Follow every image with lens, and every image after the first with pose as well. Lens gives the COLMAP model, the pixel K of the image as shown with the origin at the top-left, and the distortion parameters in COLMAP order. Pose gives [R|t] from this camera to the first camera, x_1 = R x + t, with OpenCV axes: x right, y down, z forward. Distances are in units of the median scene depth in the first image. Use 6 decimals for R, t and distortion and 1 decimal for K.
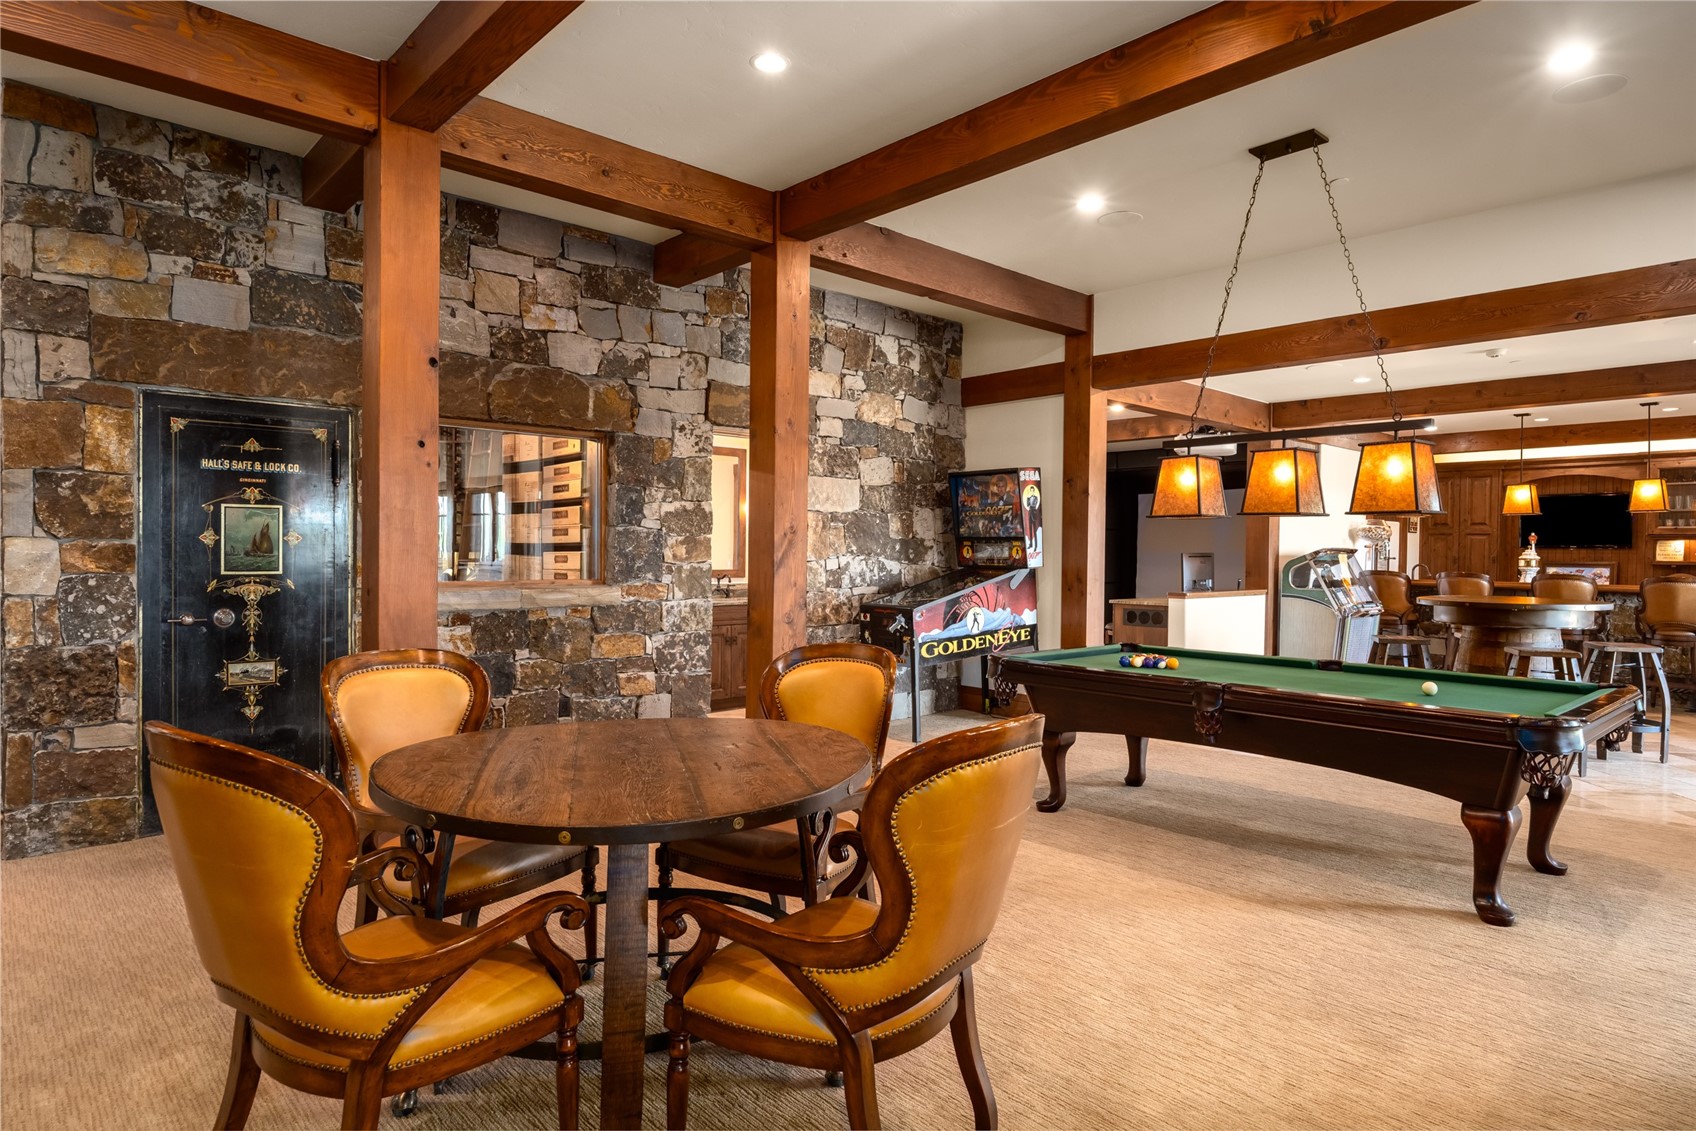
lens RADIAL K [[986.7, 0, 851.4], [0, 986.7, 563.0], [0, 0, 1]] dist [-0.005940, -0.000901]
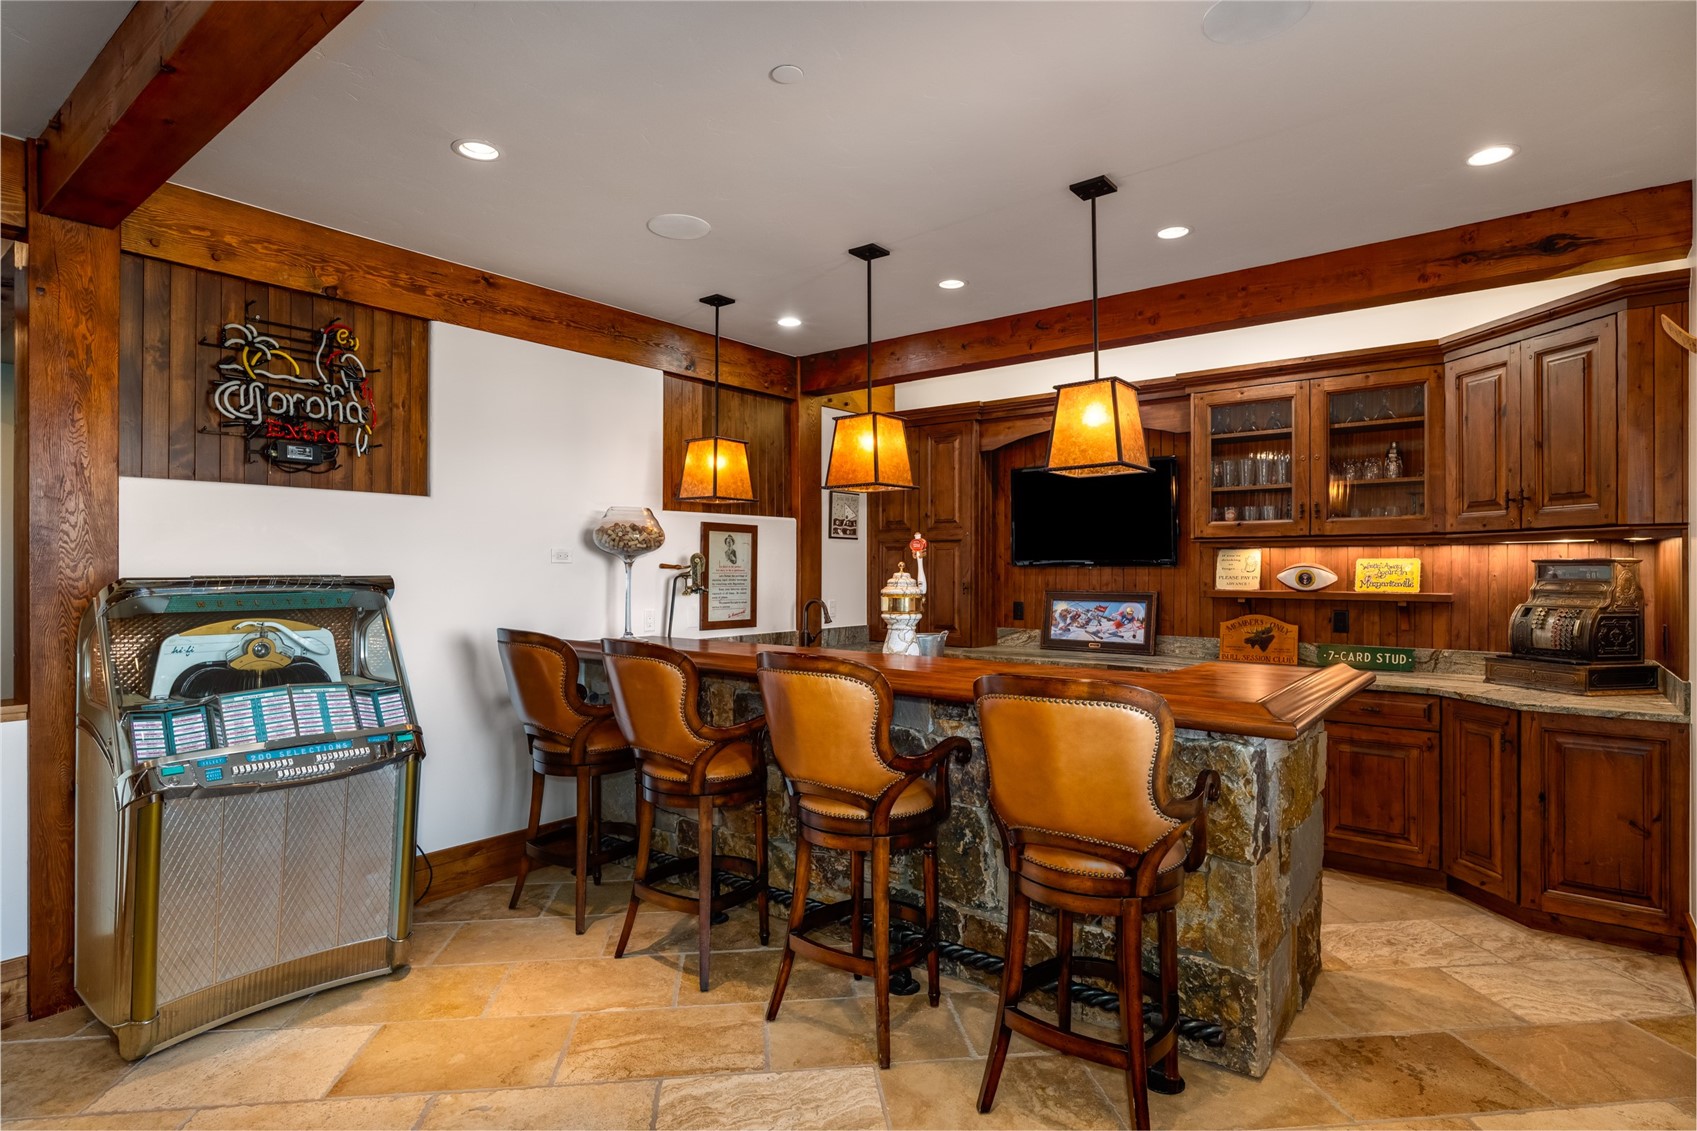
lens RADIAL K [[916.0, 0, 847.5], [0, 916.0, 565.4], [0, 0, 1]] dist [-0.002580, -0.001315]
pose [[0.986697, -0.007622, 0.162388, 0.596223], [0.009898, 0.999864, -0.013214, -0.011414], [-0.162266, 0.014646, 0.986638, 0.605269]]
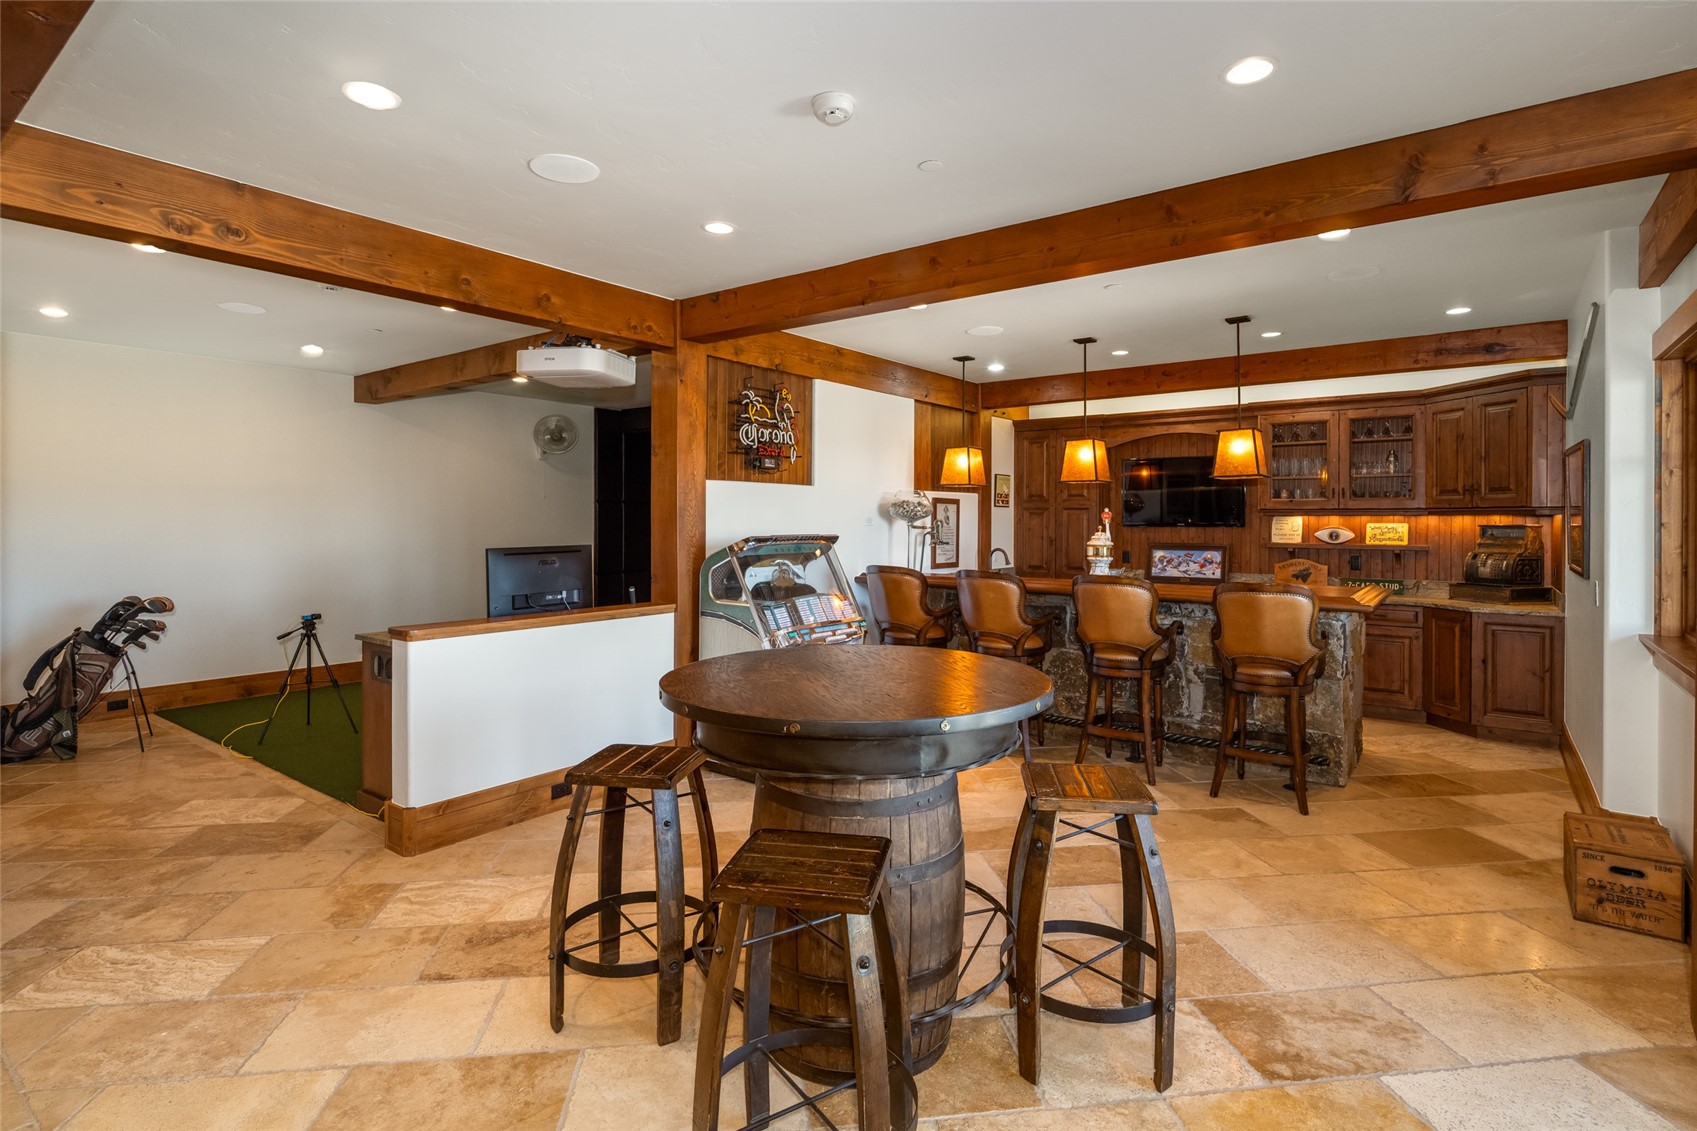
lens RADIAL K [[852.3, 0, 844.9], [0, 852.3, 522.9], [0, 0, 1]] dist [-0.004664, 0.000286]
pose [[0.985645, -0.007031, 0.168682, 0.401052], [0.008426, 0.999936, -0.007559, -0.016930], [-0.168618, 0.008872, 0.985642, 0.422071]]
